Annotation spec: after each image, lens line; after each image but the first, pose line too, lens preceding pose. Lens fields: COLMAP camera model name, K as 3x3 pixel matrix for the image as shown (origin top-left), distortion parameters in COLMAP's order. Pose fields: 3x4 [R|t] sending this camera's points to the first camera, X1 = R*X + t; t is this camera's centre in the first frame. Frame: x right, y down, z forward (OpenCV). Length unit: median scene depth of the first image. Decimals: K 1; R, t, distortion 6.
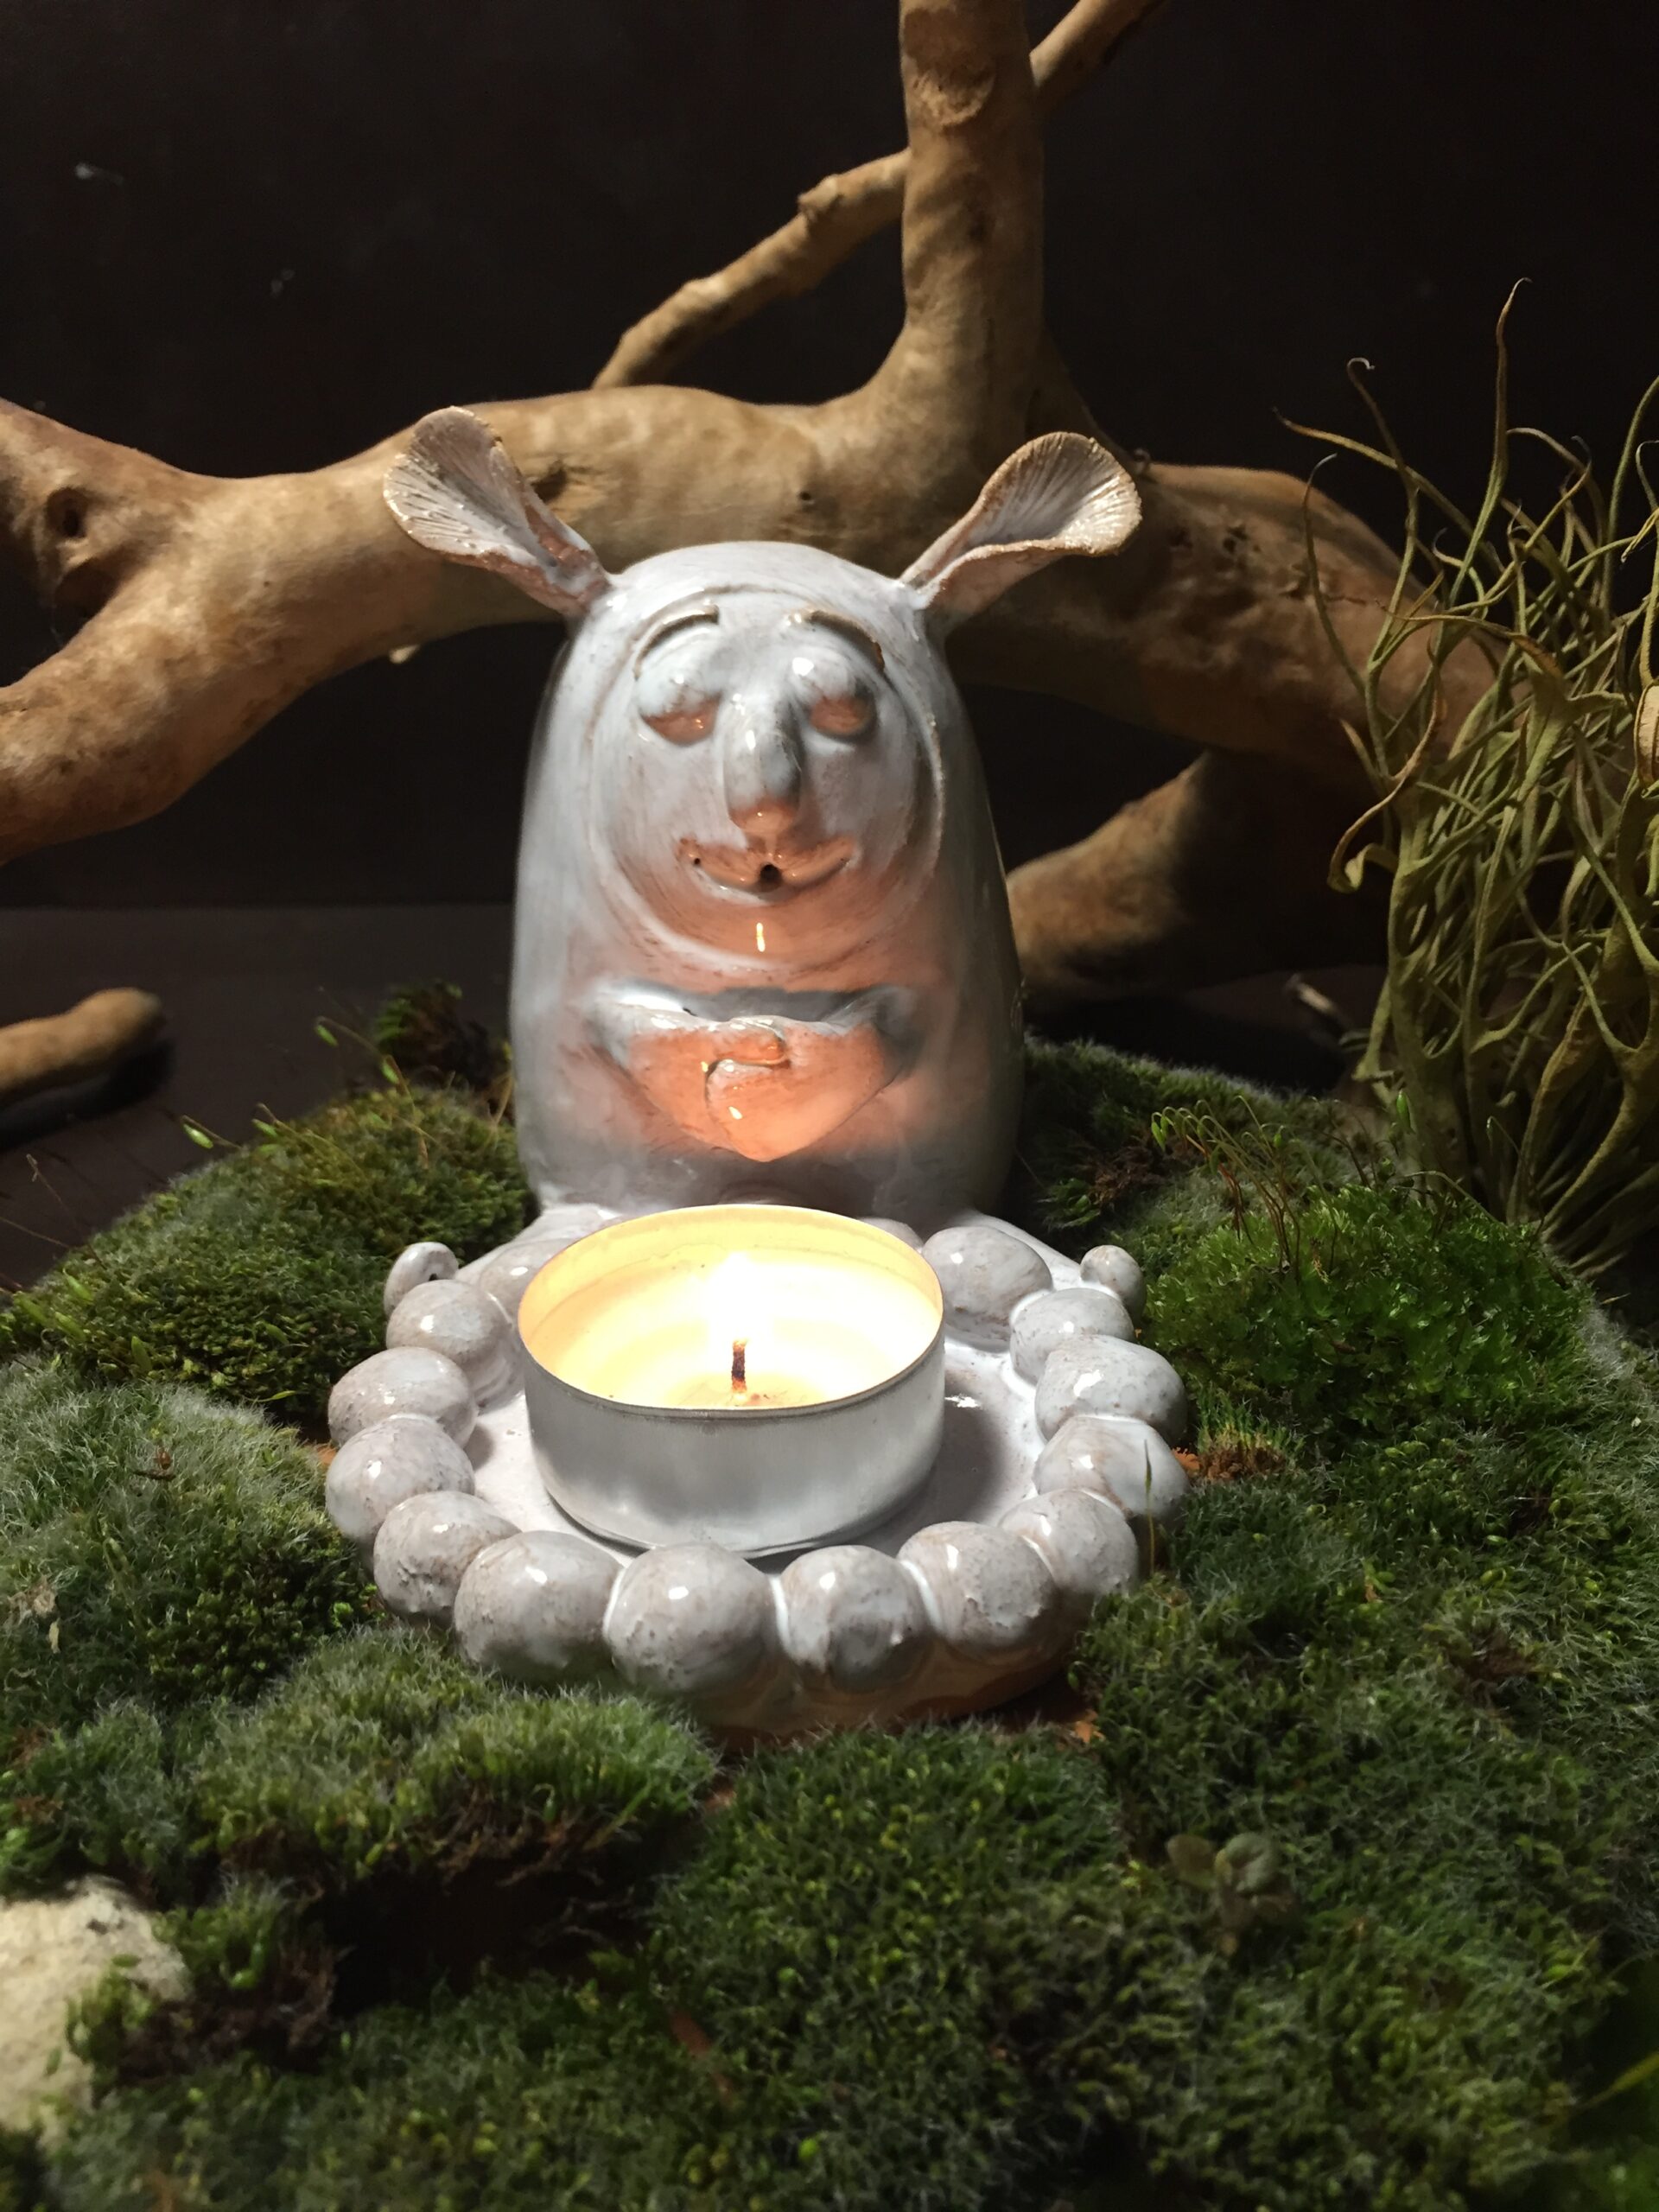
lens RADIAL K [[1944.5, 0, 826.1], [0, 1944.5, 1105.4], [0, 0, 1]] dist [0.056477, -0.128999]
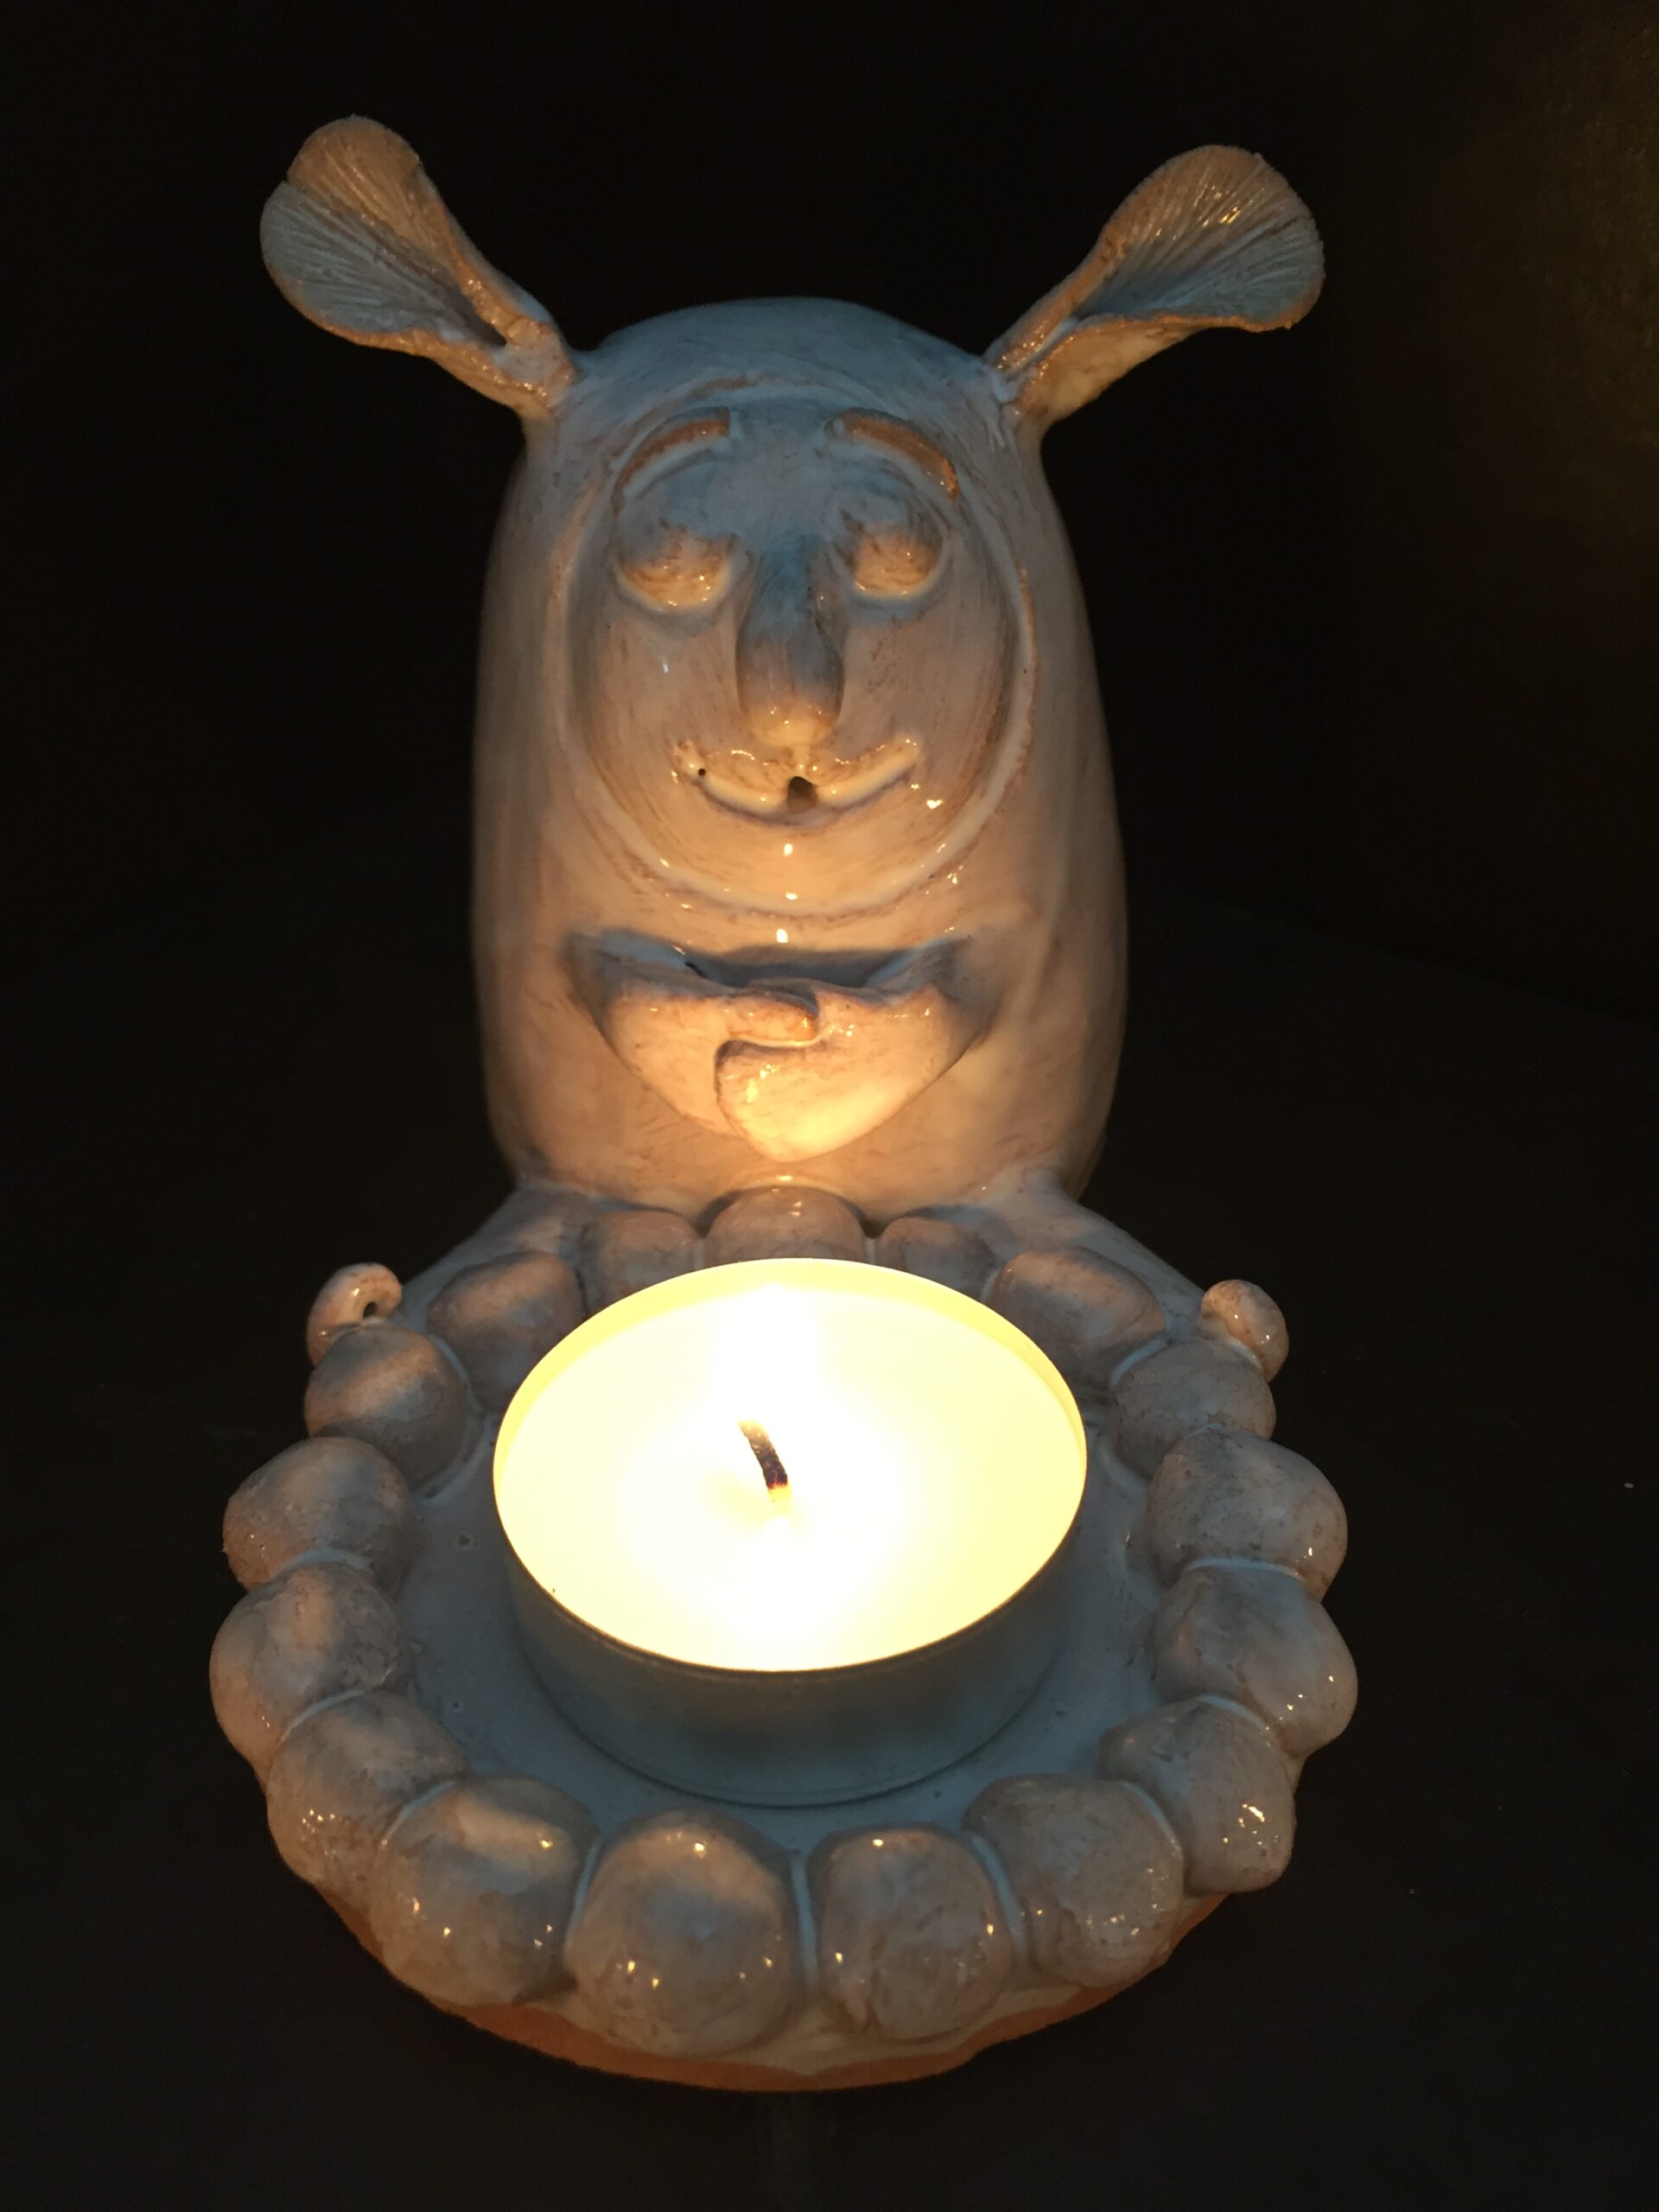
lens RADIAL K [[1944.5, 0, 831.9], [0, 1944.5, 1117.6], [0, 0, 1]] dist [0.056477, -0.128999]
pose [[0.999722, 0.005218, -0.022982, 0.000865], [-0.001012, 0.983788, 0.179334, -0.129516], [0.023545, -0.179261, 0.983520, 0.249457]]
